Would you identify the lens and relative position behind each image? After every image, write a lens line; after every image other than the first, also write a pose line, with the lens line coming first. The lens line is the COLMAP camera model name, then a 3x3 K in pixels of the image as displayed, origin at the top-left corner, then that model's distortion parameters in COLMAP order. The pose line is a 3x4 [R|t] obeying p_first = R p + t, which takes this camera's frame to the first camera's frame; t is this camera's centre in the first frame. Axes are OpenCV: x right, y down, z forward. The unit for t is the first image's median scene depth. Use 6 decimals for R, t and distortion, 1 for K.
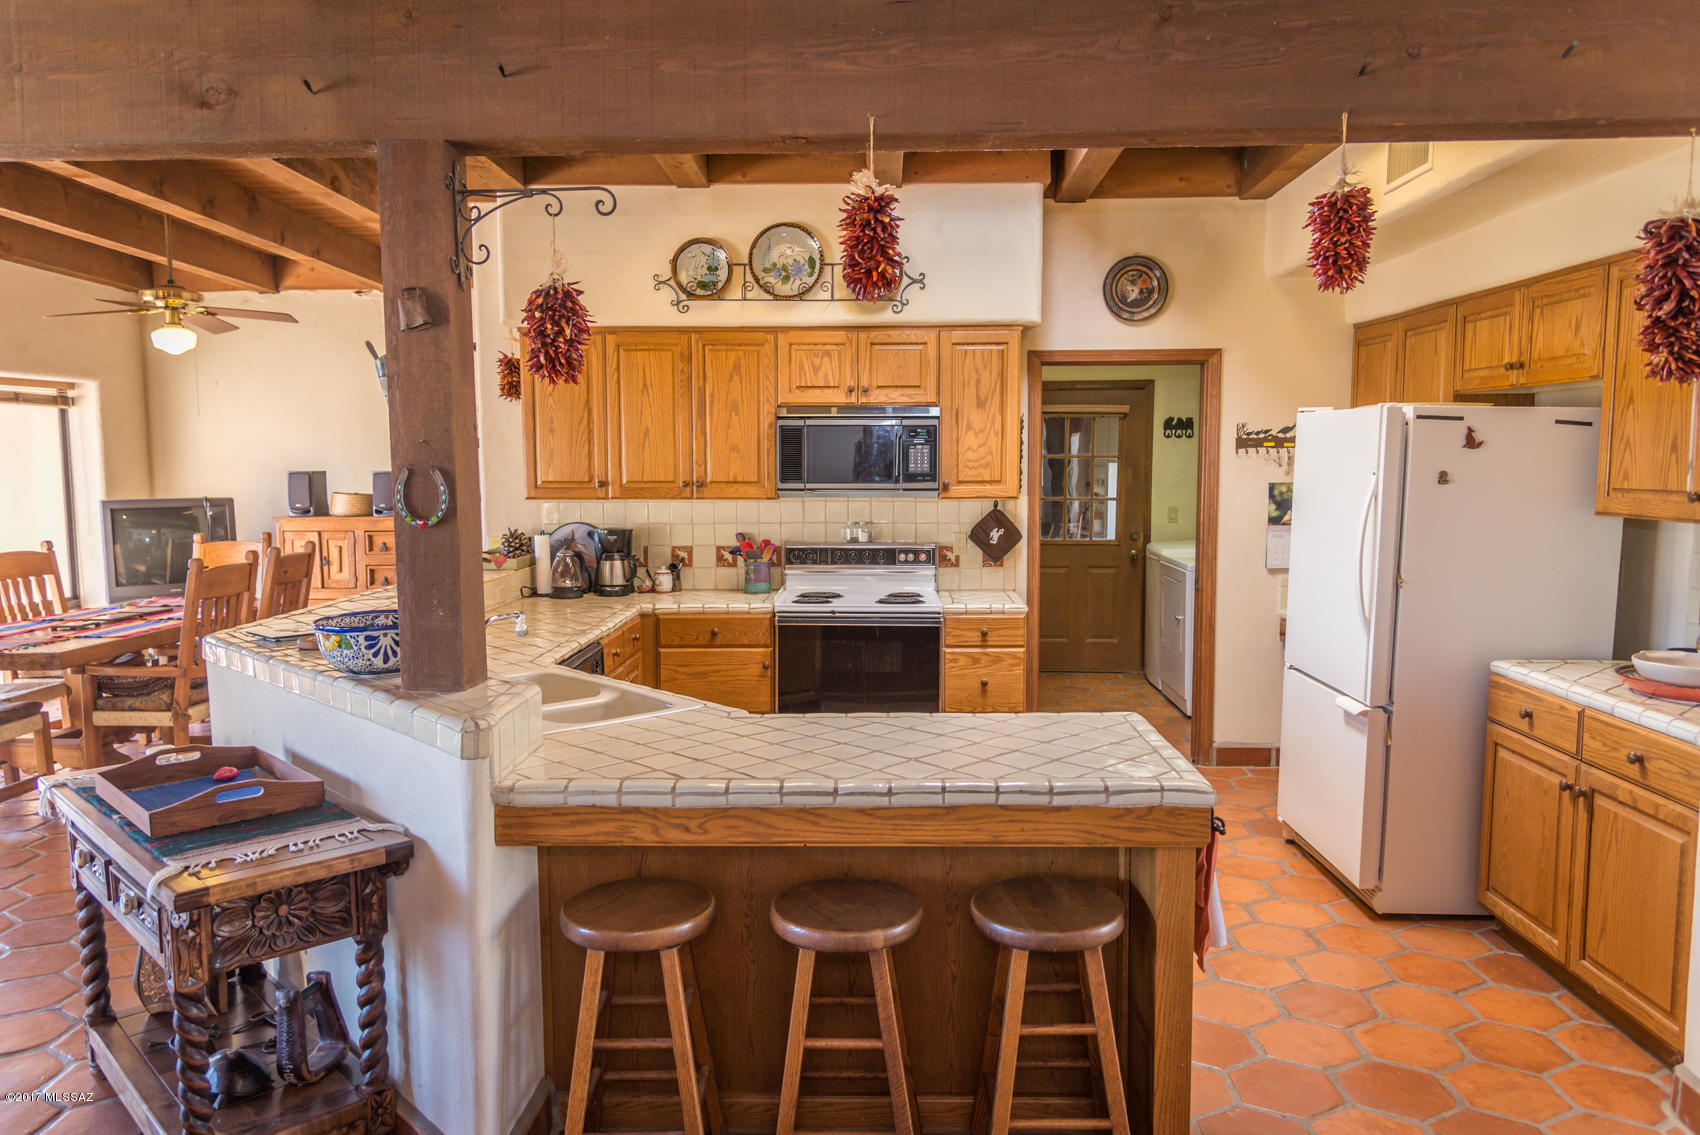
lens RADIAL K [[1183.4, 0, 850.0], [0, 1183.4, 567.5], [0, 0, 1]] dist [0.022981, -0.018065]
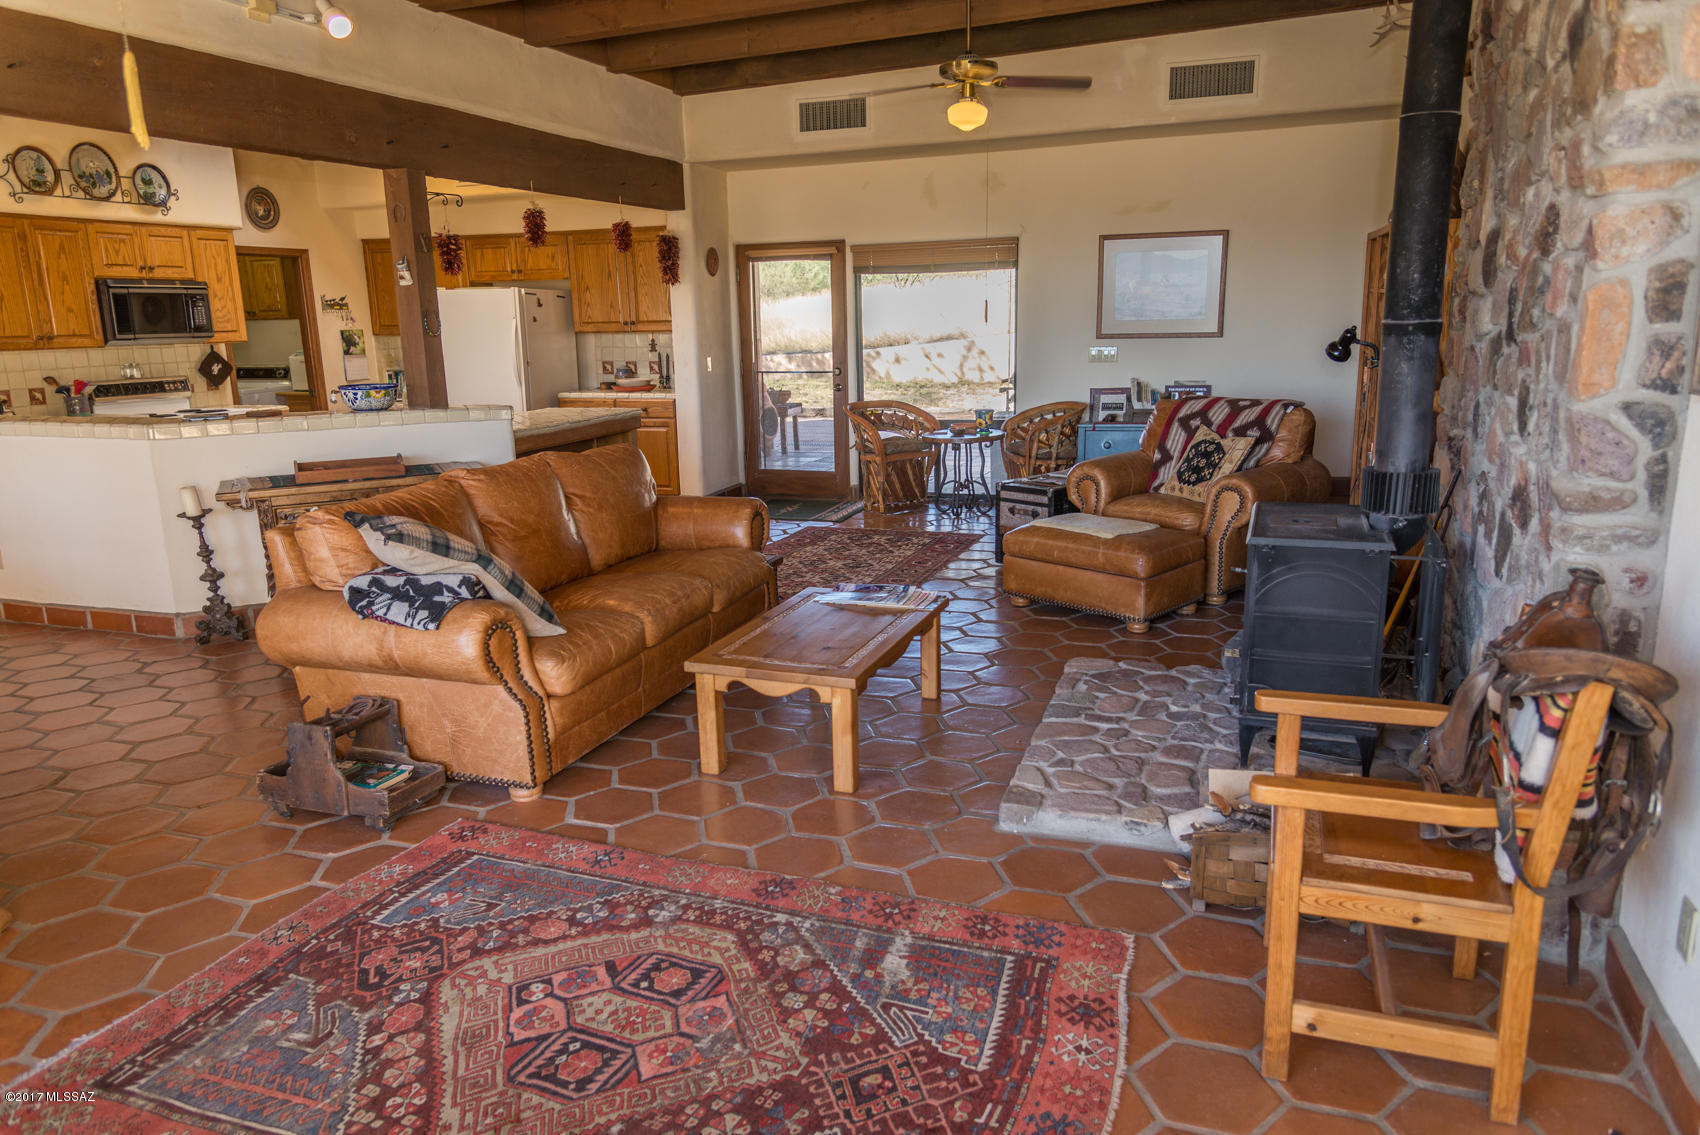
lens RADIAL K [[1138.4, 0, 850.0], [0, 1138.4, 567.5], [0, 0, 1]] dist [0.024864, -0.017000]
pose [[0.307050, -0.212387, 0.927692, -1.096367], [0.109074, 0.976210, 0.187393, 0.036964], [-0.945422, 0.043649, 0.322911, -0.240764]]
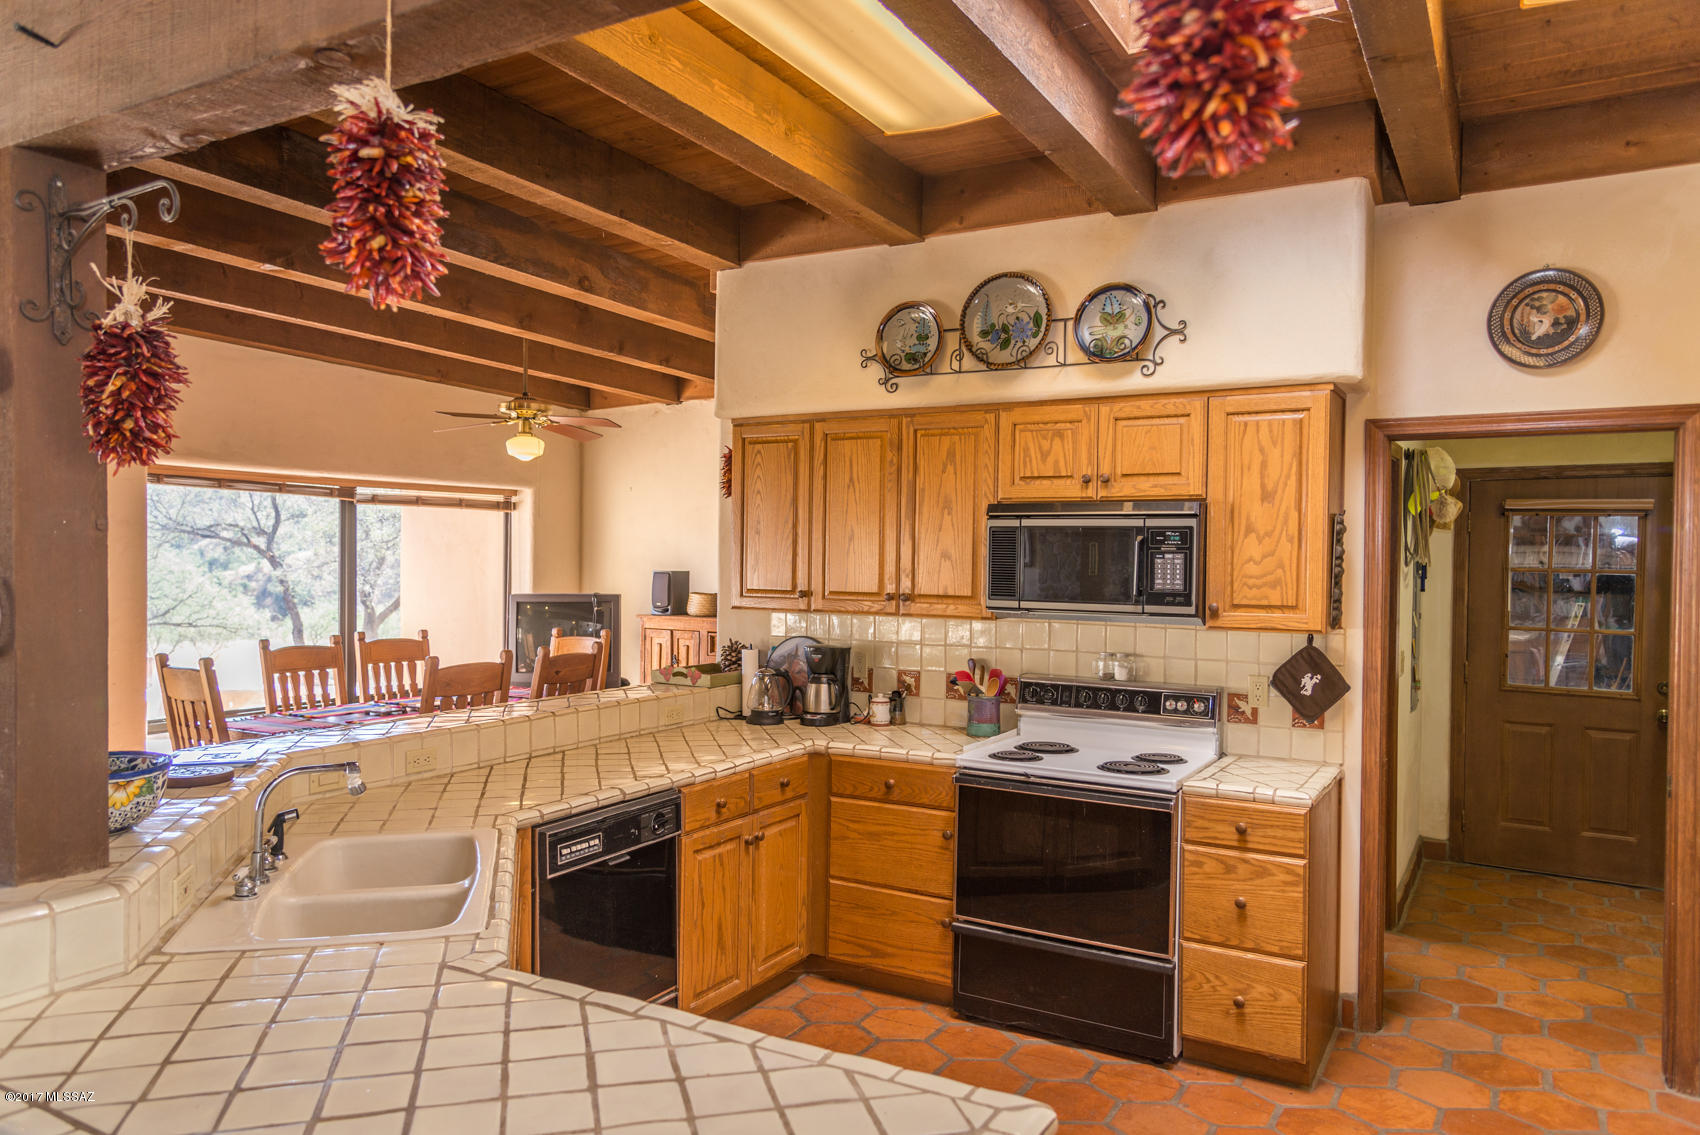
lens RADIAL K [[1138.4, 0, 850.0], [0, 1138.4, 567.5], [0, 0, 1]] dist [0.024864, -0.017000]
pose [[0.878736, 0.018222, -0.476961, 0.216040], [-0.058728, 0.995806, -0.070153, -0.033739], [0.473682, 0.089657, 0.876120, 0.290932]]
